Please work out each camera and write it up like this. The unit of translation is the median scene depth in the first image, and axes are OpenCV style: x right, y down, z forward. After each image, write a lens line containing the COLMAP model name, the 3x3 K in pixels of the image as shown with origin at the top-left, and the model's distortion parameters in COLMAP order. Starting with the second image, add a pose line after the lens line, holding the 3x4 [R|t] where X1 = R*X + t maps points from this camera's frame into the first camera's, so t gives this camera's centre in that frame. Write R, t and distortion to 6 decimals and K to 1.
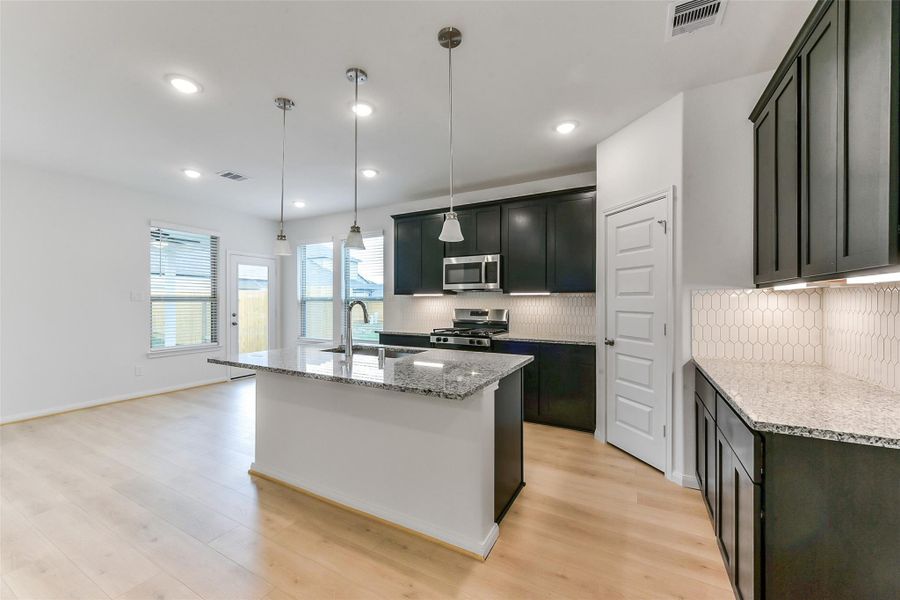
lens RADIAL K [[349.5, 0, 447.0], [0, 349.5, 299.3], [0, 0, 1]] dist [0.005514, -0.001523]
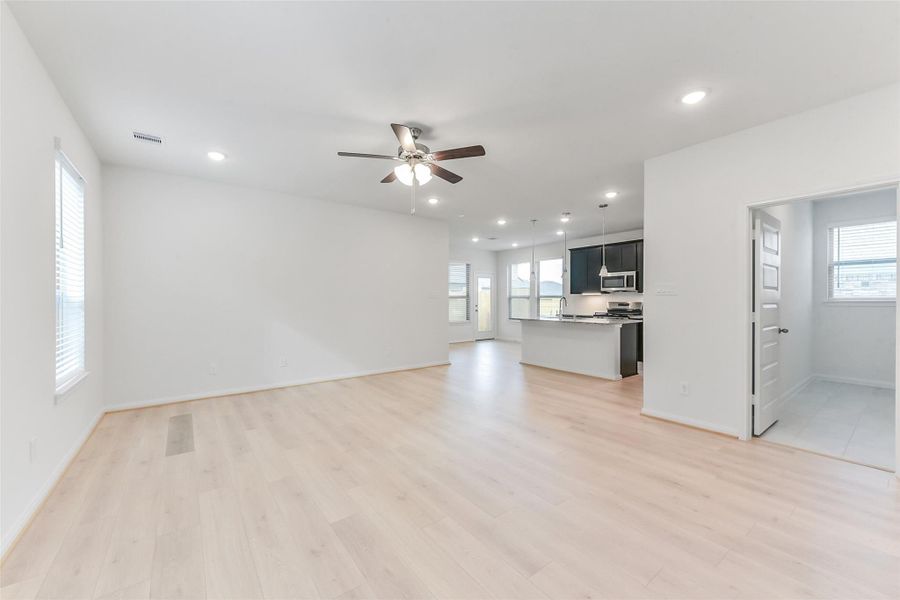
lens RADIAL K [[349.5, 0, 449.4], [0, 349.5, 299.7], [0, 0, 1]] dist [0.005514, -0.001523]
pose [[0.910914, -0.002535, -0.412589, 0.022274], [0.005602, 0.999965, 0.006224, 0.001188], [0.412558, -0.007981, 0.910896, -0.995169]]
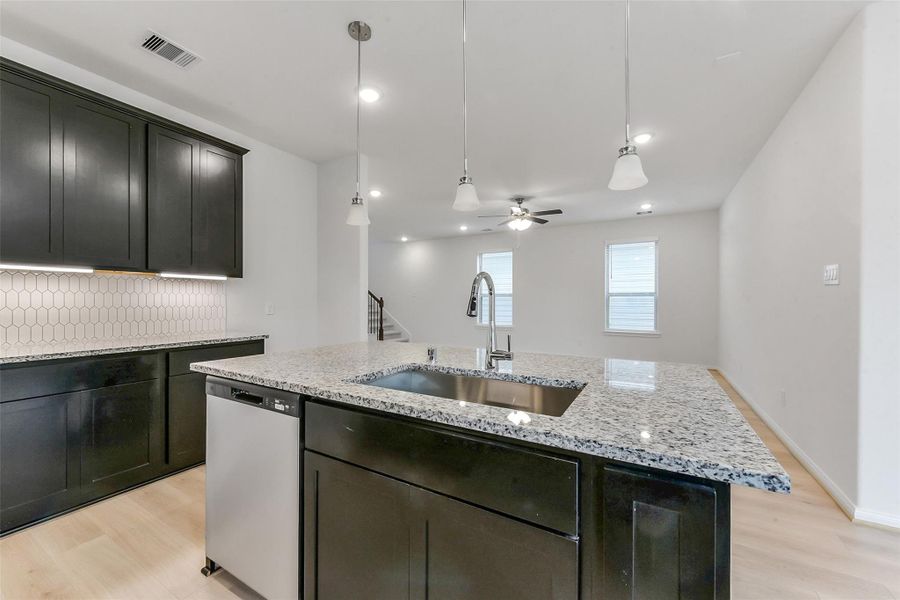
lens RADIAL K [[349.5, 0, 448.0], [0, 349.5, 302.4], [0, 0, 1]] dist [0.005514, -0.001523]
pose [[-0.999397, -0.003300, 0.034565, -0.136349], [-0.003441, 0.999986, -0.004025, 0.032518], [-0.034551, -0.004142, -0.999394, 0.950830]]
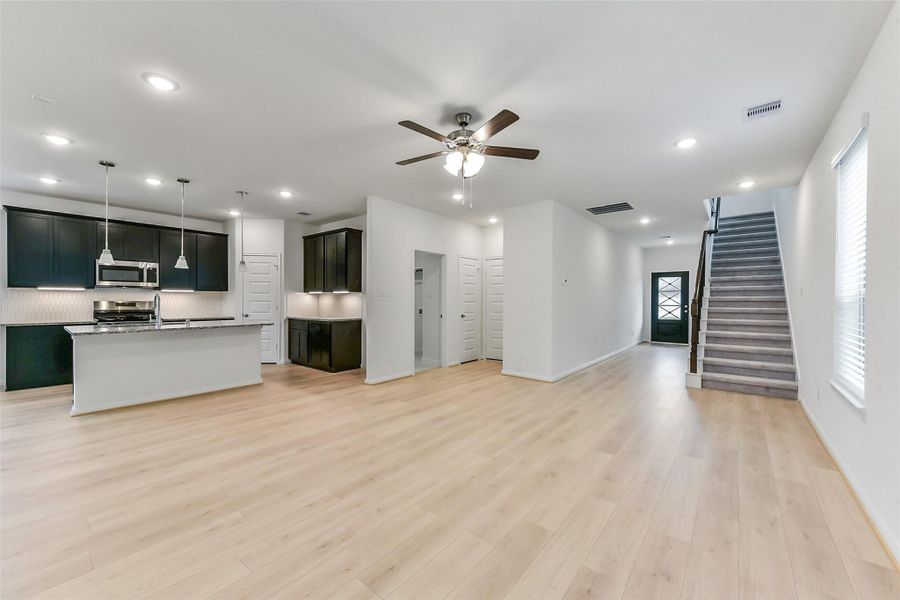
lens RADIAL K [[349.5, 0, 447.0], [0, 349.5, 301.3], [0, 0, 1]] dist [0.005514, -0.001523]
pose [[0.191579, -0.004974, 0.981465, -1.033531], [-0.011513, 0.999907, 0.007315, 0.005387], [-0.981410, -0.012701, 0.191504, -0.449079]]
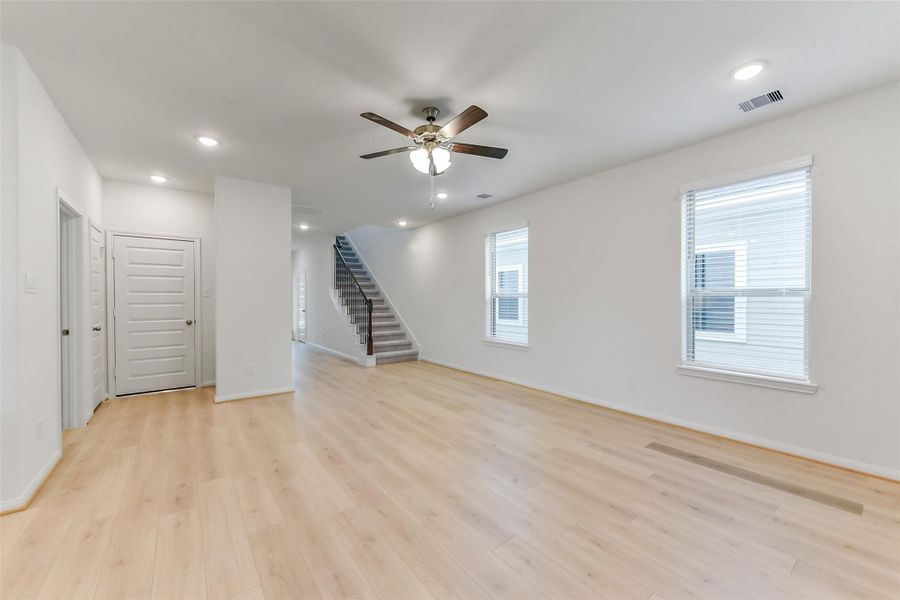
lens RADIAL K [[349.5, 0, 447.8], [0, 349.5, 299.9], [0, 0, 1]] dist [0.005514, -0.001523]
pose [[-0.911885, -0.001526, 0.410444, -0.654976], [-0.004337, 0.999973, -0.005919, 0.008156], [-0.410424, -0.007177, -0.911867, 0.248023]]
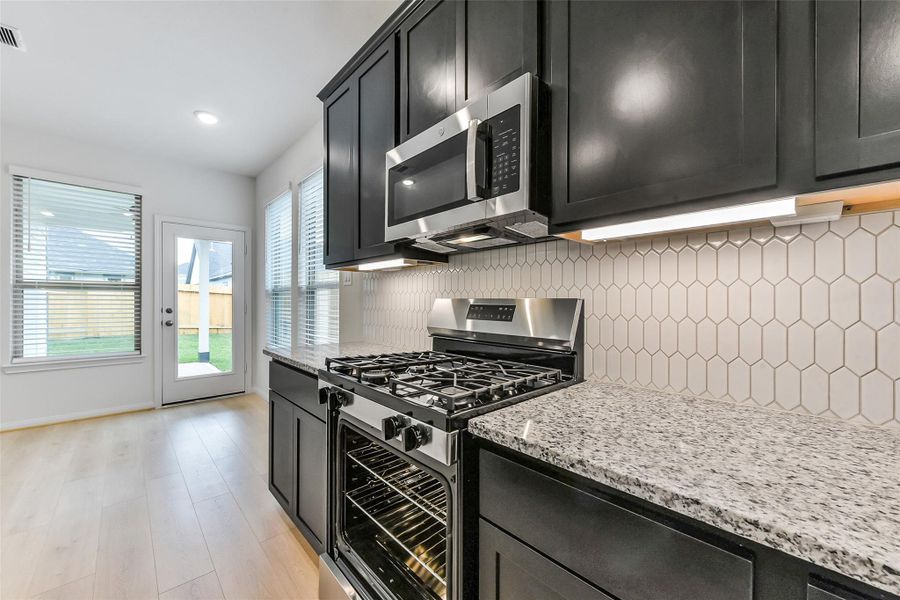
lens RADIAL K [[349.5, 0, 450.0], [0, 349.5, 301.7], [0, 0, 1]] dist [0.005514, -0.001523]
pose [[0.948035, 0.002607, -0.318156, 0.172812], [-0.000367, 0.999975, 0.007102, 0.030639], [0.318167, -0.006616, 0.948012, 0.733166]]
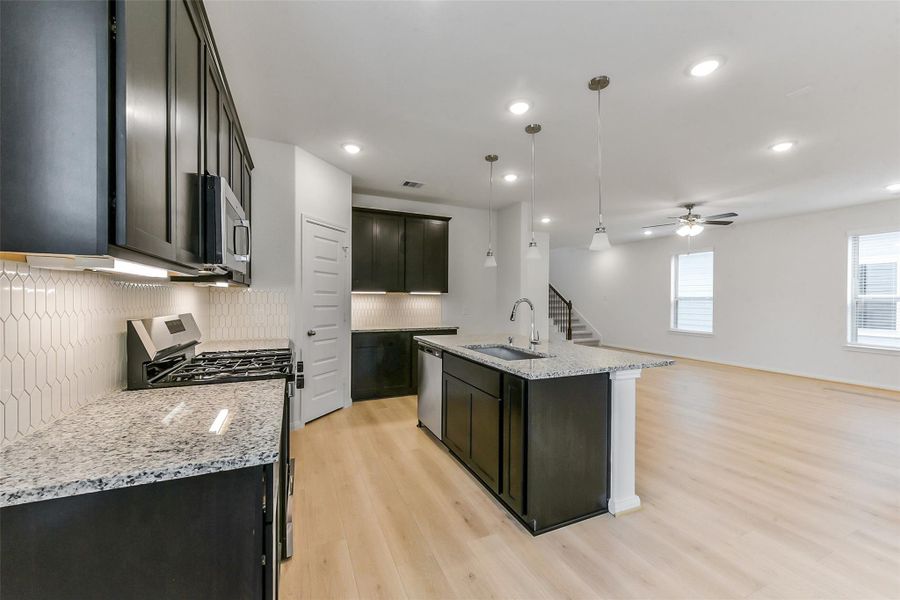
lens RADIAL K [[349.5, 0, 446.6], [0, 349.5, 302.6], [0, 0, 1]] dist [0.005514, -0.001523]
pose [[-0.788751, -0.011165, 0.614611, -0.443397], [-0.010706, 0.999933, 0.004424, 0.008610], [-0.614619, -0.003090, -0.788818, 1.220118]]
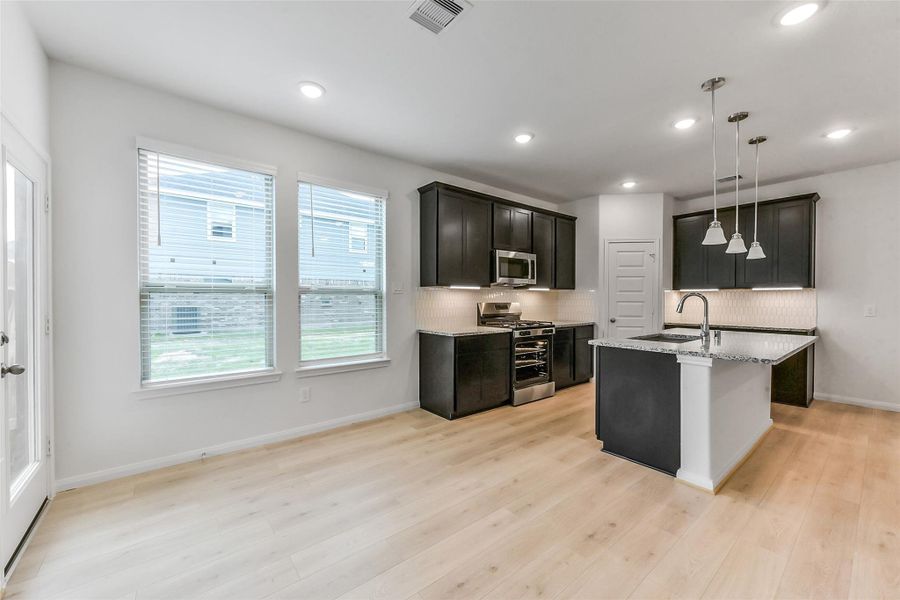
lens RADIAL K [[349.5, 0, 449.3], [0, 349.5, 304.3], [0, 0, 1]] dist [0.005514, -0.001523]
pose [[0.385620, -0.015800, 0.922522, -1.002851], [-0.005779, 0.999792, 0.019539, 0.013773], [-0.922640, -0.012866, 0.385449, 0.802653]]
